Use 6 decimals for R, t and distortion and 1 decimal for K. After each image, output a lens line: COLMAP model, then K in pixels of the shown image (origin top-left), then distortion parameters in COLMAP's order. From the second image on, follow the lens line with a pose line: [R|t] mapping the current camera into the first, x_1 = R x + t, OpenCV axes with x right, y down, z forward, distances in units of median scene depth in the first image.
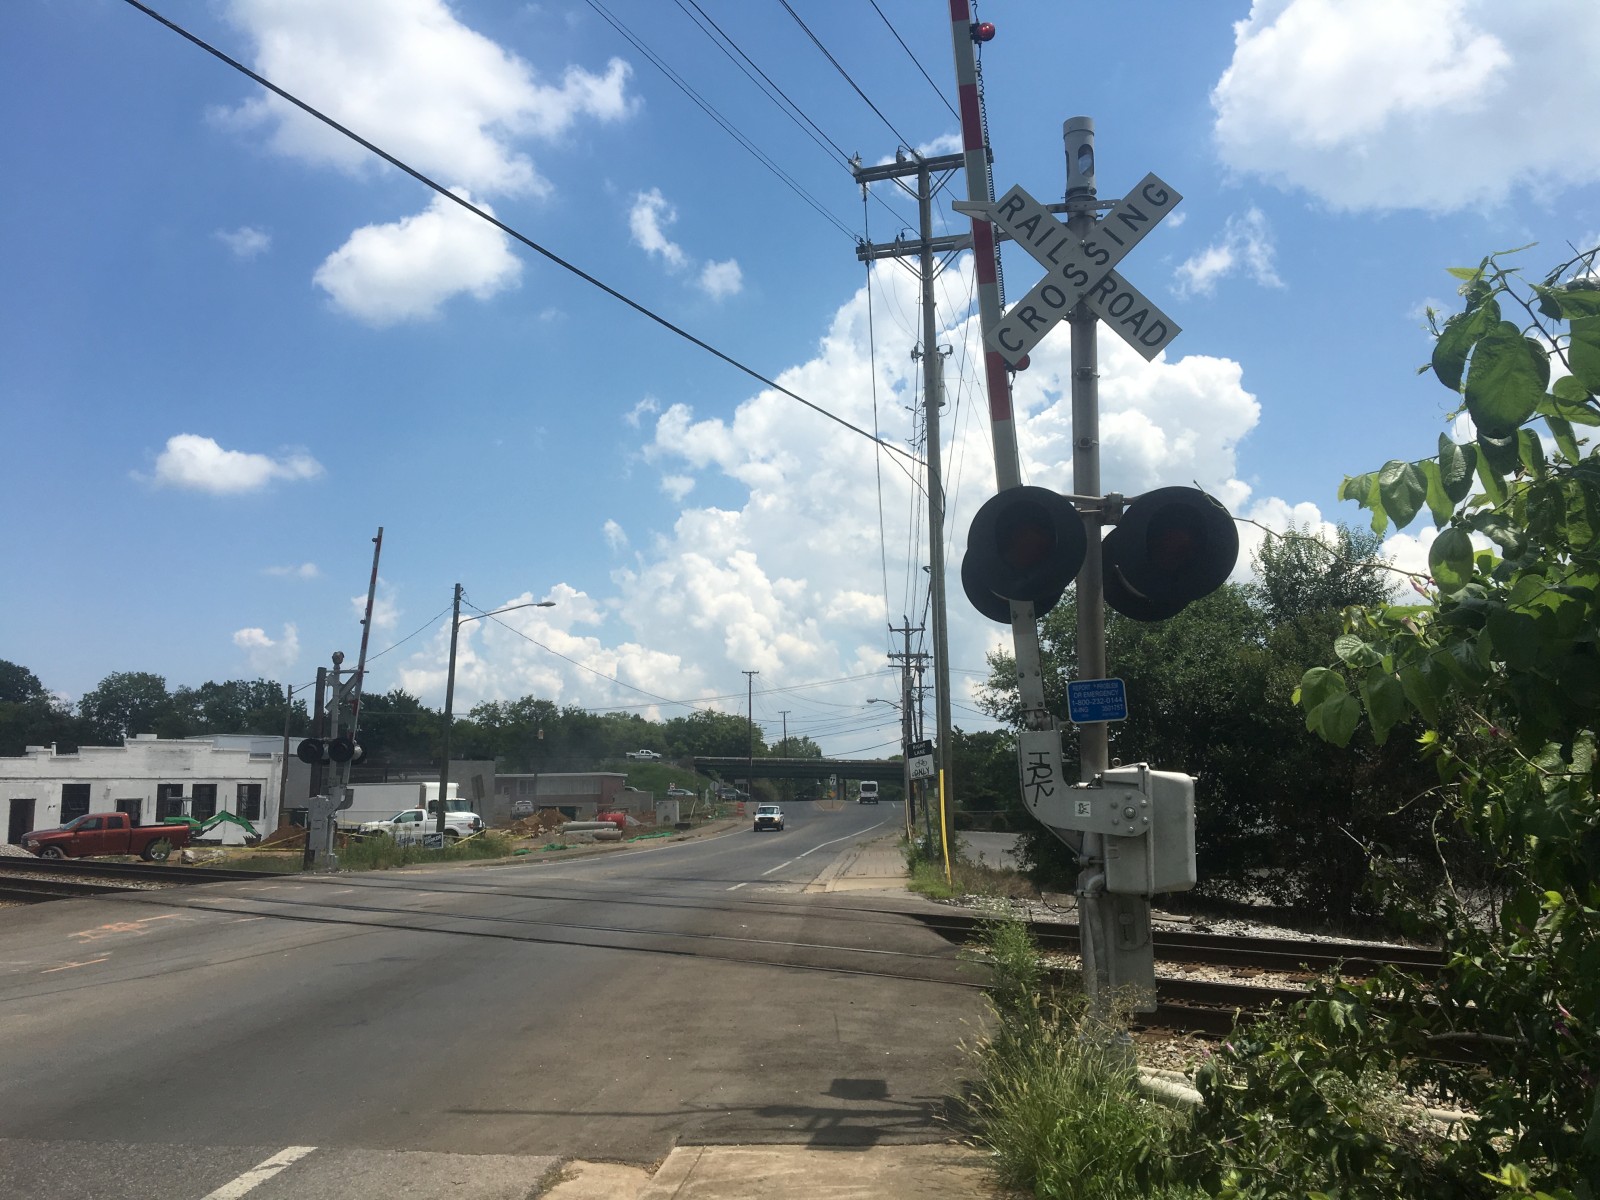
lens RADIAL K [[1384.6, 0, 789.9], [0, 1384.6, 600.0], [0, 0, 1]] dist [0.103549, -0.181564]
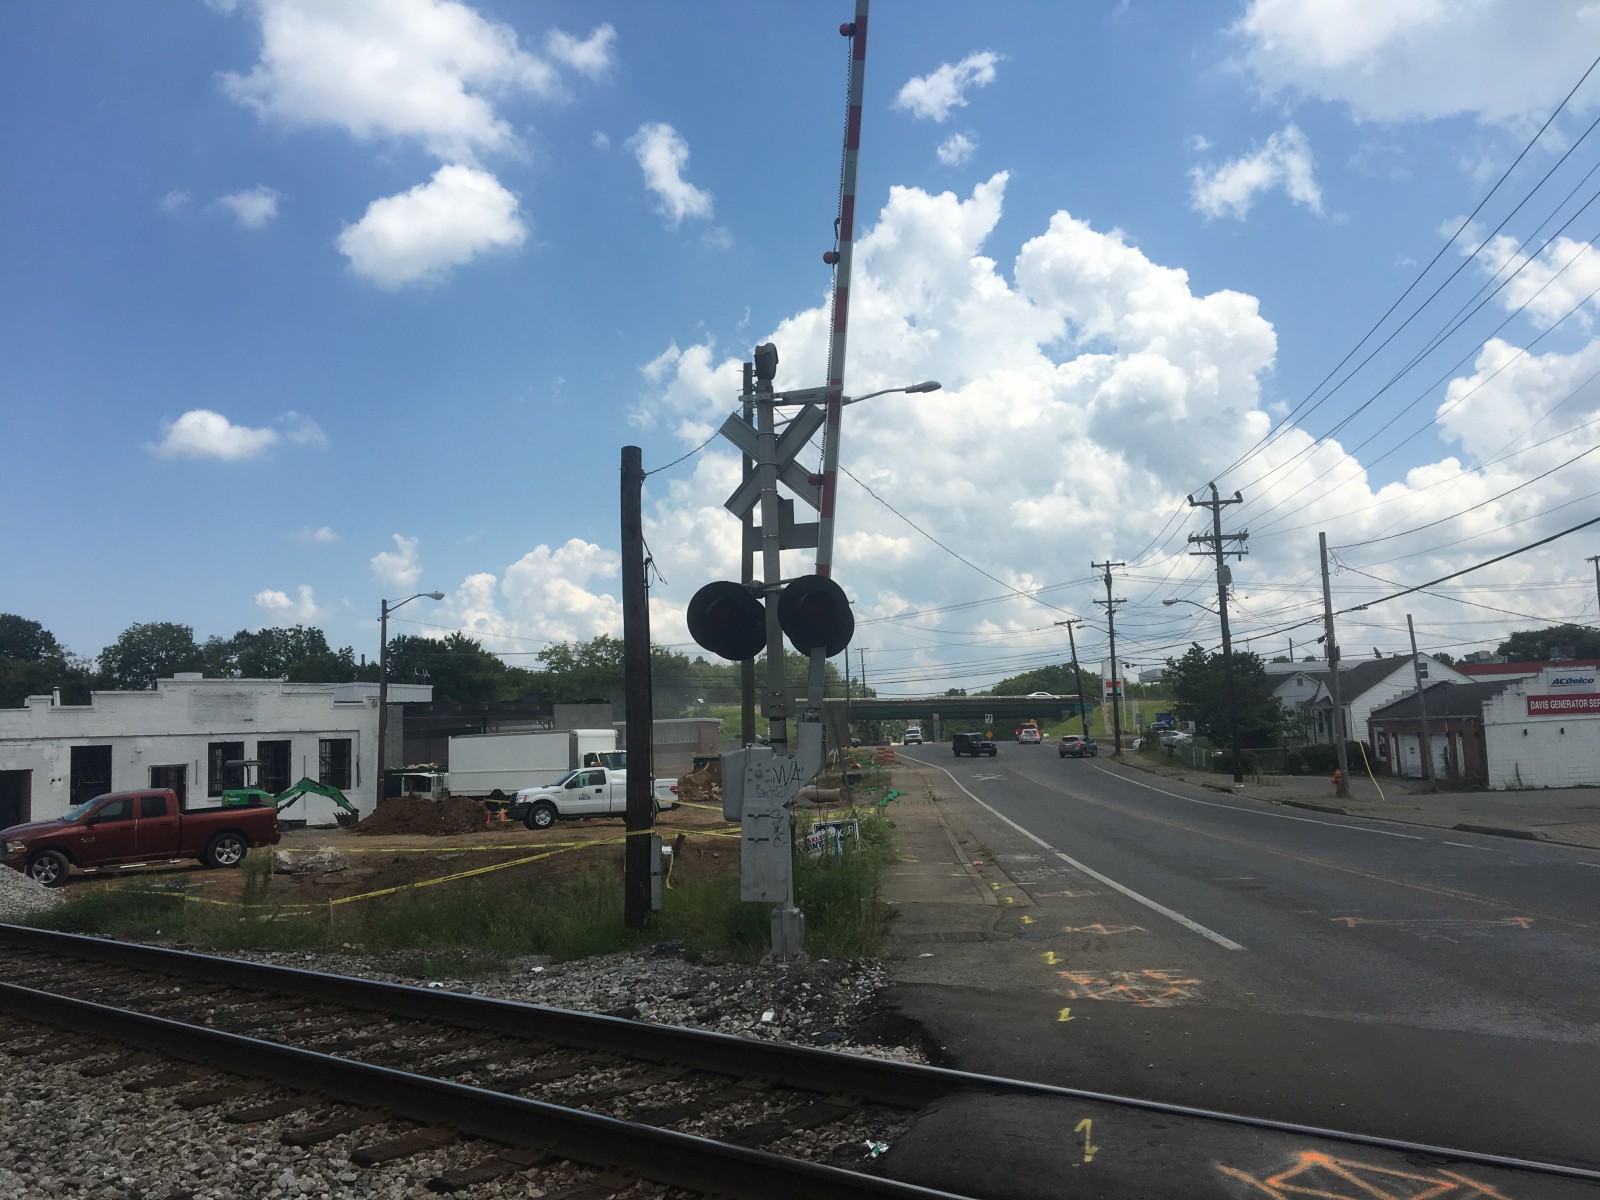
lens RADIAL K [[1333.5, 0, 793.6], [0, 1333.5, 578.9], [0, 0, 1]] dist [0.024497, -0.040758]
pose [[0.999440, -0.031744, 0.010582, -0.160472], [0.031539, 0.999322, 0.018989, 0.045395], [-0.011178, -0.018644, 0.999764, 0.326369]]
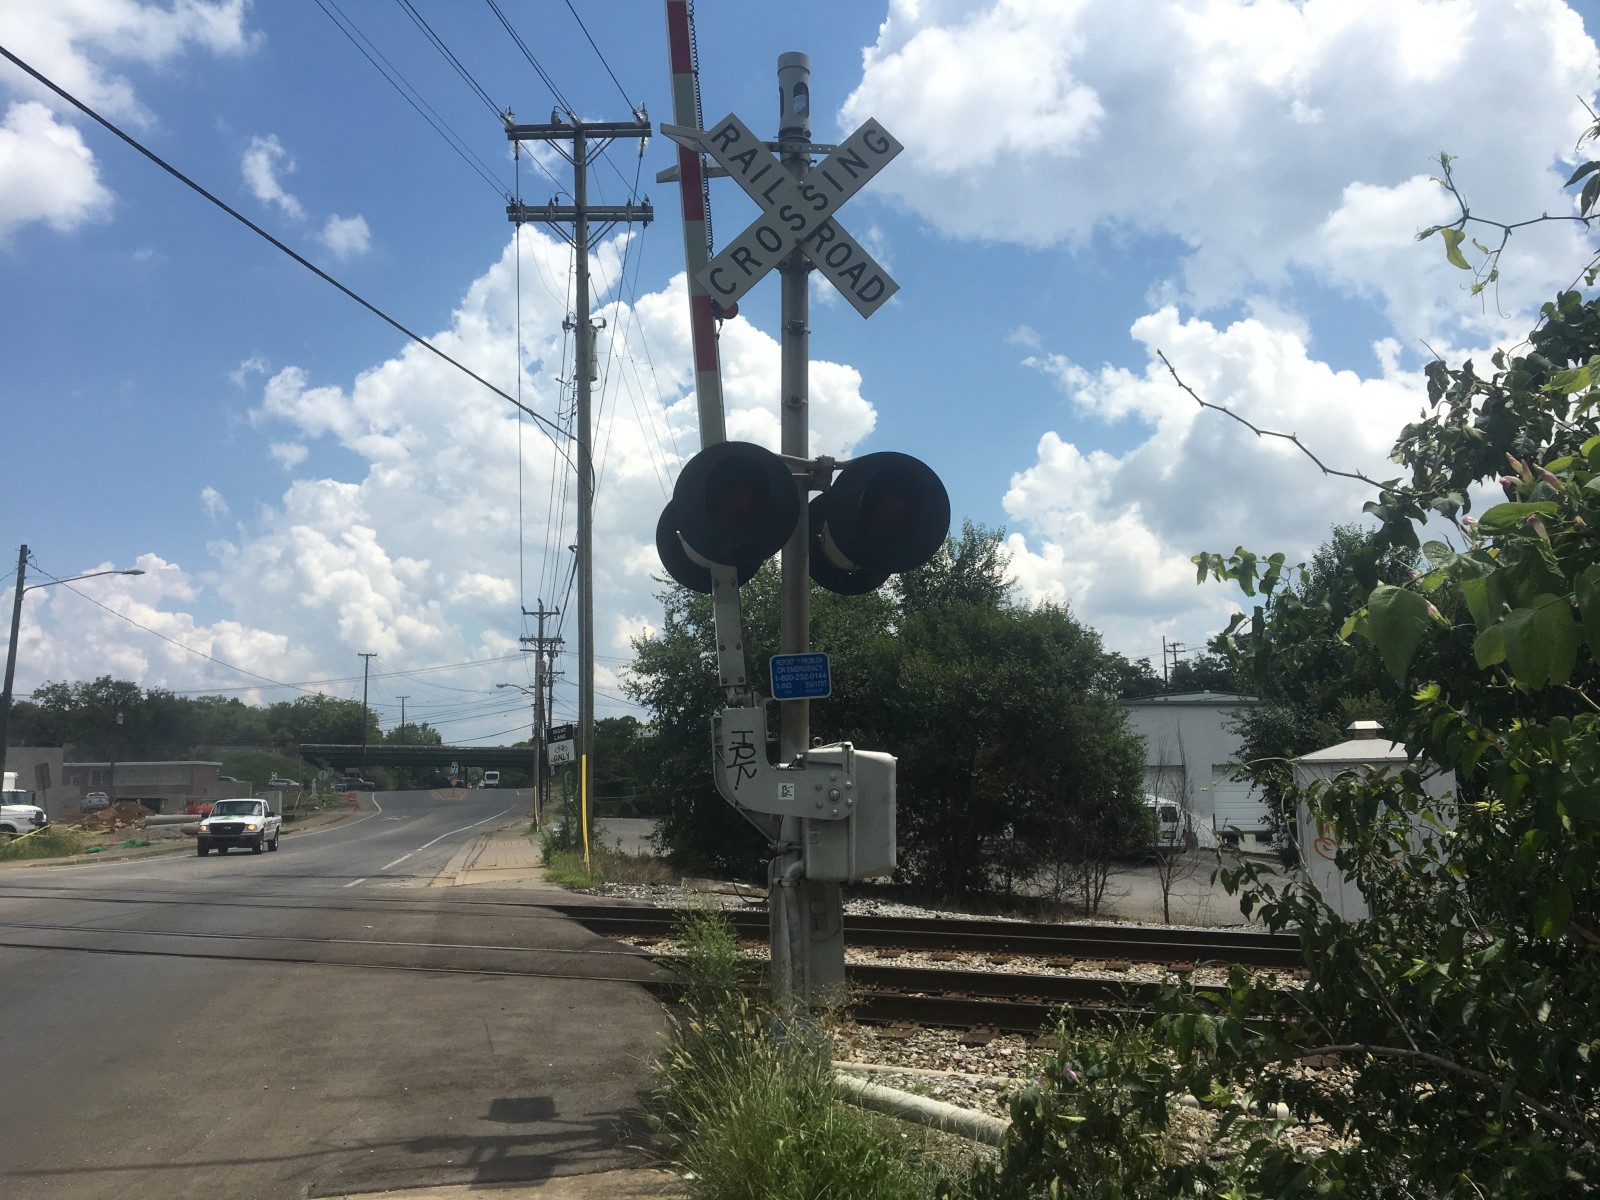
lens RADIAL K [[1380.1, 0, 797.7], [0, 1380.1, 595.1], [0, 0, 1]] dist [0.105985, -0.169043]
pose [[0.962813, 0.030741, 0.268416, -0.005007], [-0.032258, 0.999479, 0.001242, 0.002563], [-0.268238, -0.009854, 0.963302, 0.016030]]
